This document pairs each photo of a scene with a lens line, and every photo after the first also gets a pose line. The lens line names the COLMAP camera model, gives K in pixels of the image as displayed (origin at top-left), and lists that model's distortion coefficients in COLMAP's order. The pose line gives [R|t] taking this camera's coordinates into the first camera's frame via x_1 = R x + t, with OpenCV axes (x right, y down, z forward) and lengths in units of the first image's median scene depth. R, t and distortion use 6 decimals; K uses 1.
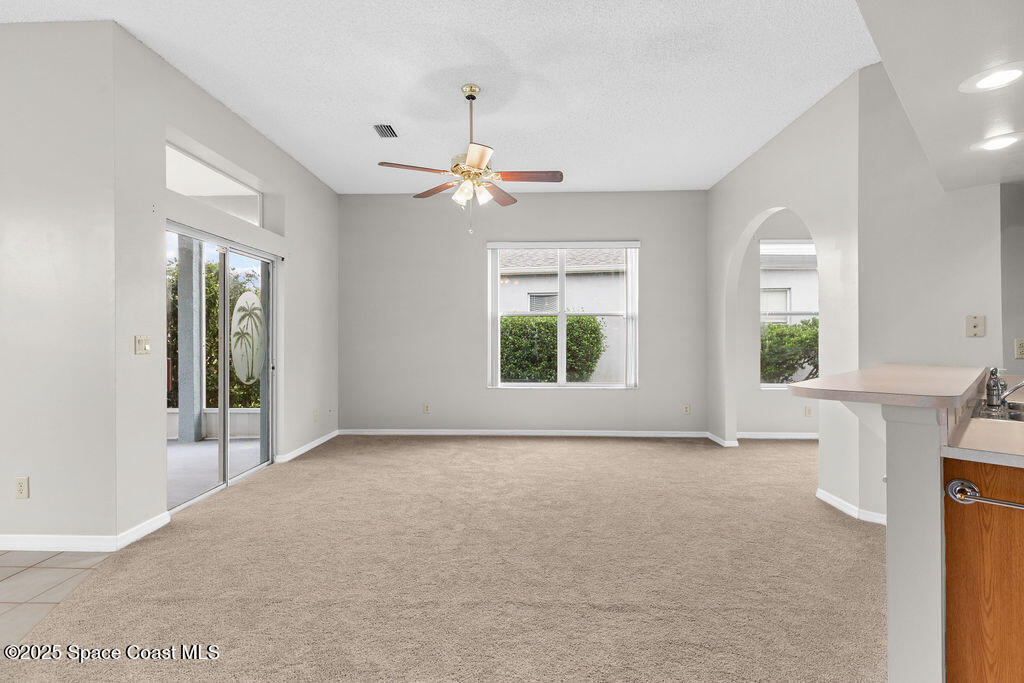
lens RADIAL K [[464.7, 0, 503.7], [0, 464.7, 337.0], [0, 0, 1]] dist [0.004188, 0.000795]
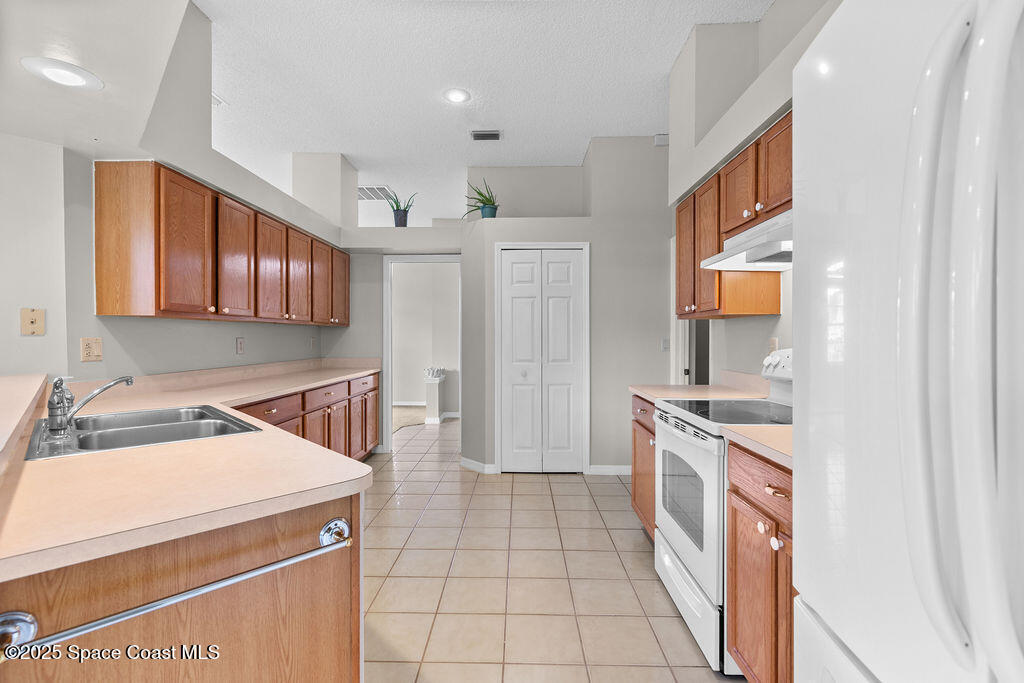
lens RADIAL K [[457.3, 0, 511.5], [0, 457.3, 340.2], [0, 0, 1]] dist [0.005253, -0.000406]
pose [[-0.022311, -0.006268, 0.999731, 0.188400], [-0.002126, 0.999978, 0.006223, 0.000826], [-0.999749, -0.001987, -0.022324, 0.183445]]
